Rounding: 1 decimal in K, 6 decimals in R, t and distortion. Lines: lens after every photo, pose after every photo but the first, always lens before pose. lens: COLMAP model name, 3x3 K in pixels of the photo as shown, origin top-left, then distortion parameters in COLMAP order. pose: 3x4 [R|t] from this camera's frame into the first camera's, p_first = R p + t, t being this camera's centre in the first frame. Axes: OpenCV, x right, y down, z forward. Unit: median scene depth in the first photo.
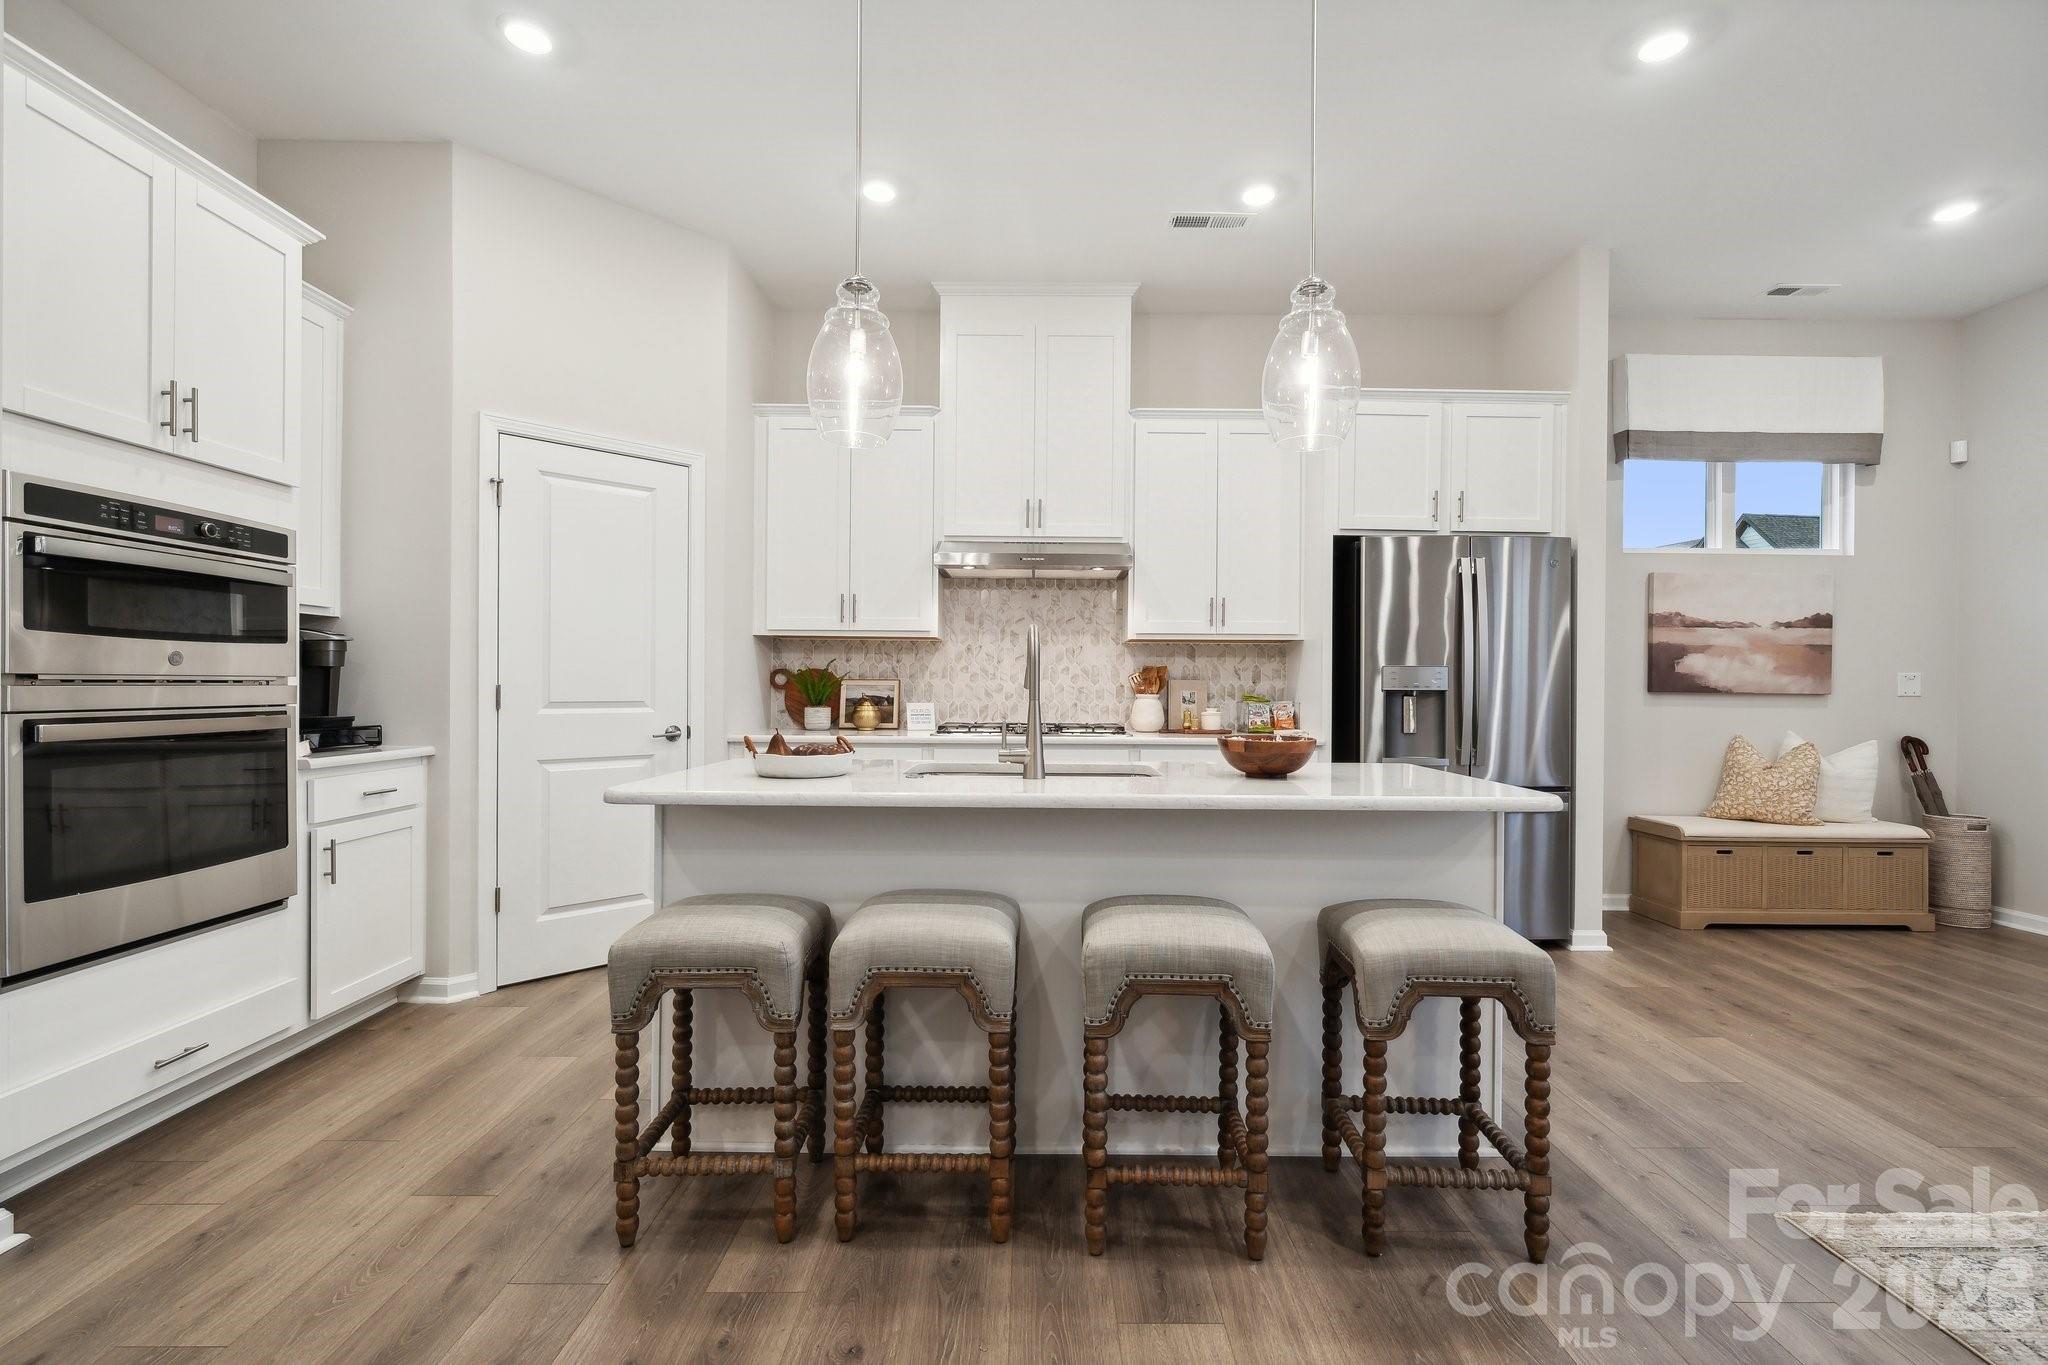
lens RADIAL K [[921.1, 0, 1024.0], [0, 921.1, 682.5], [0, 0, 1]] dist [0.016184, -0.000071]
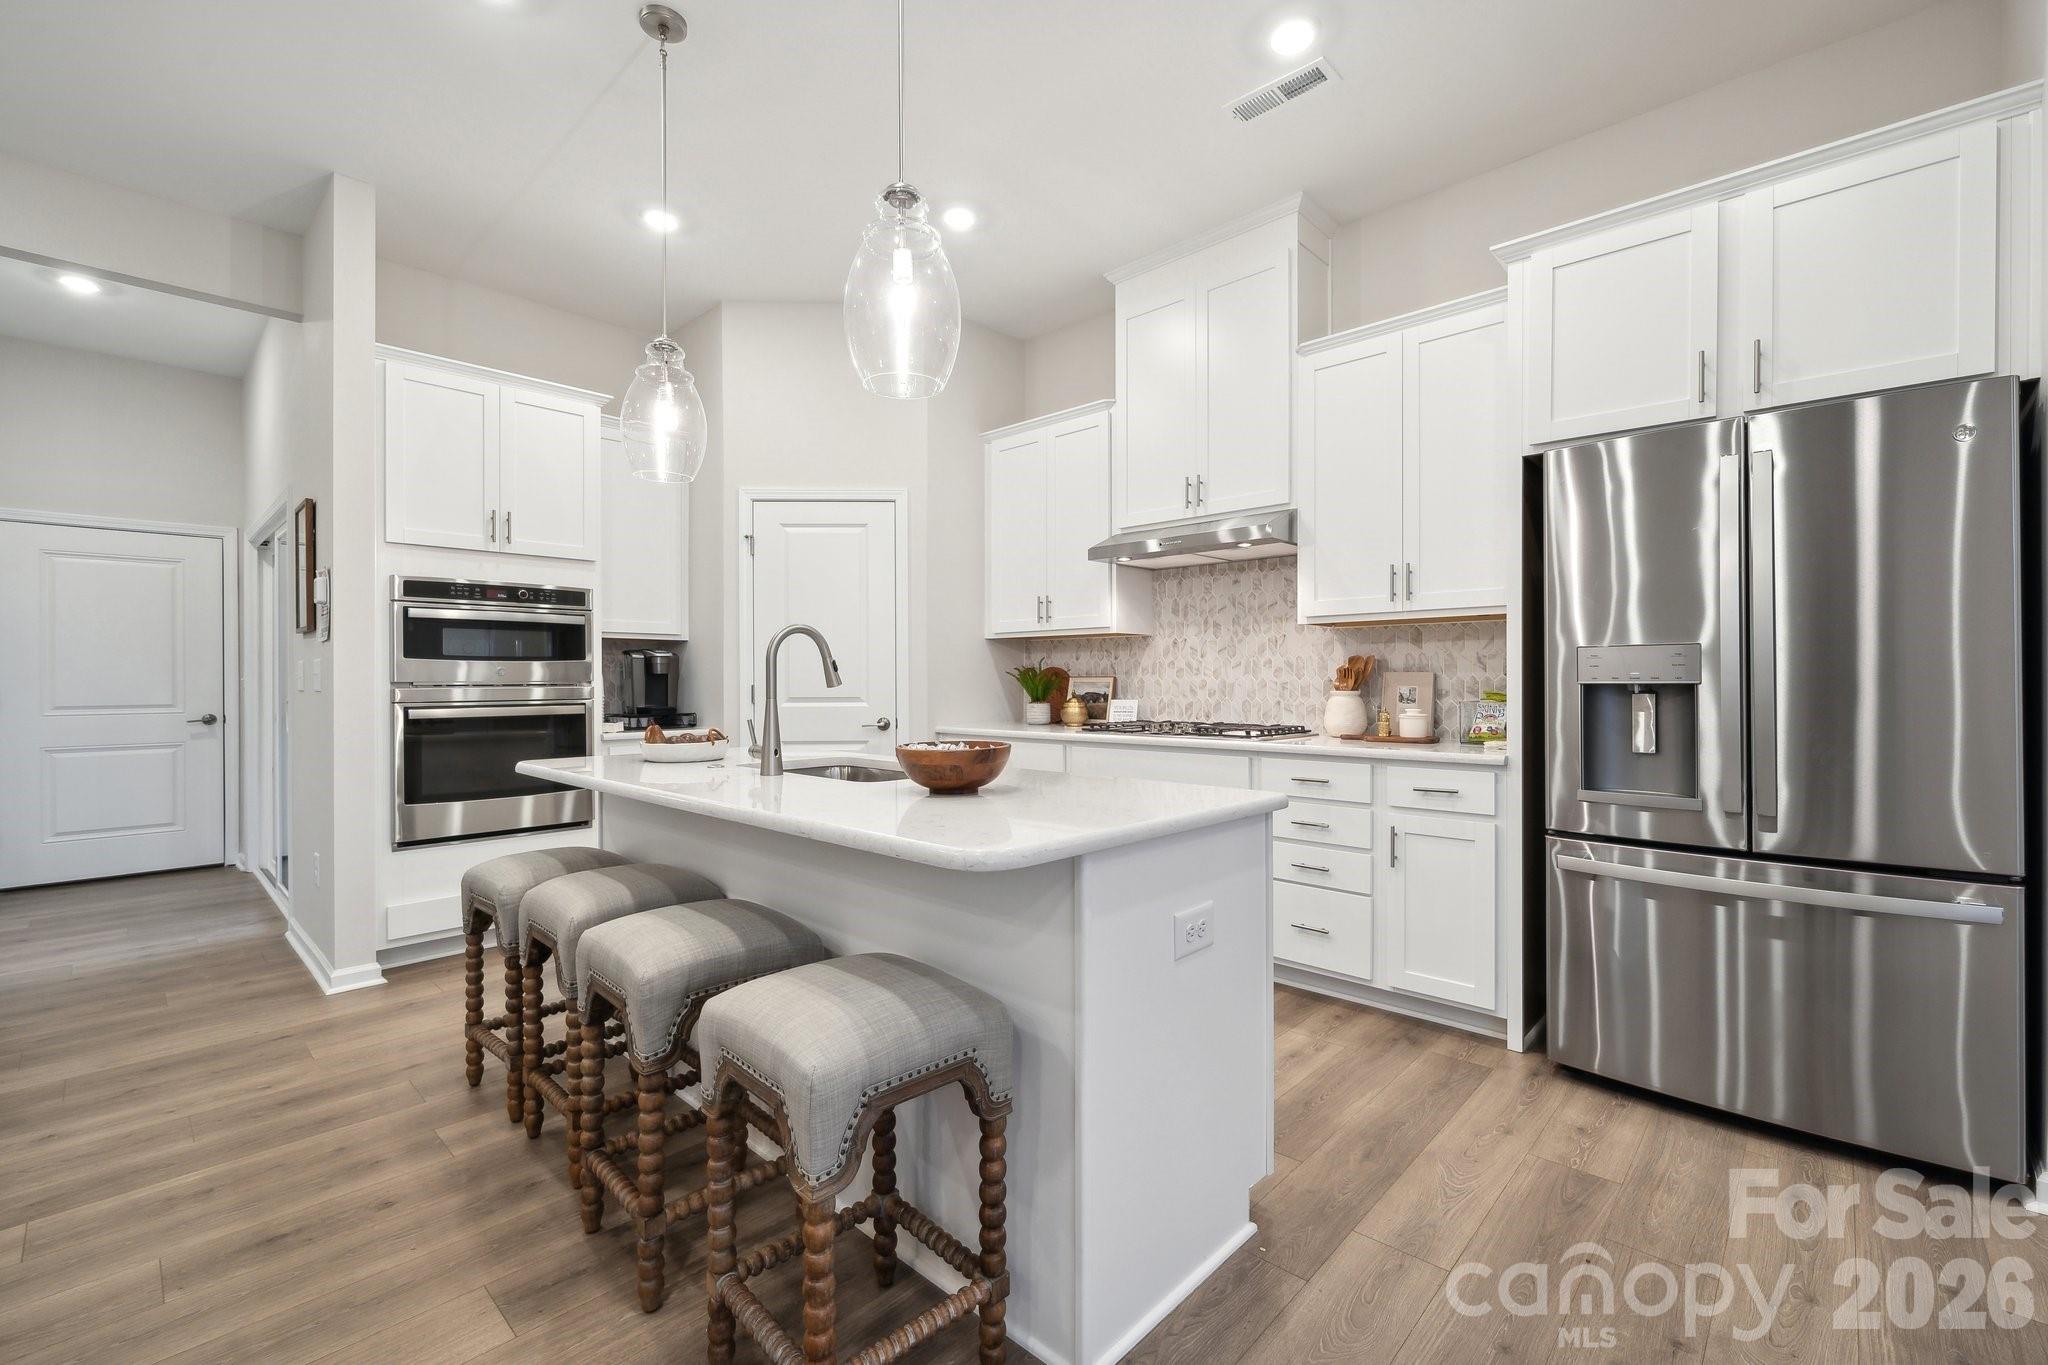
lens RADIAL K [[860.7, 0, 1024.0], [0, 860.7, 682.5], [0, 0, 1]] dist [0.001215, 0.000252]
pose [[0.731989, -0.008448, -0.681264, 0.463525], [0.011046, 0.999939, -0.000531, 0.003172], [0.681227, -0.007137, 0.732038, 0.265330]]
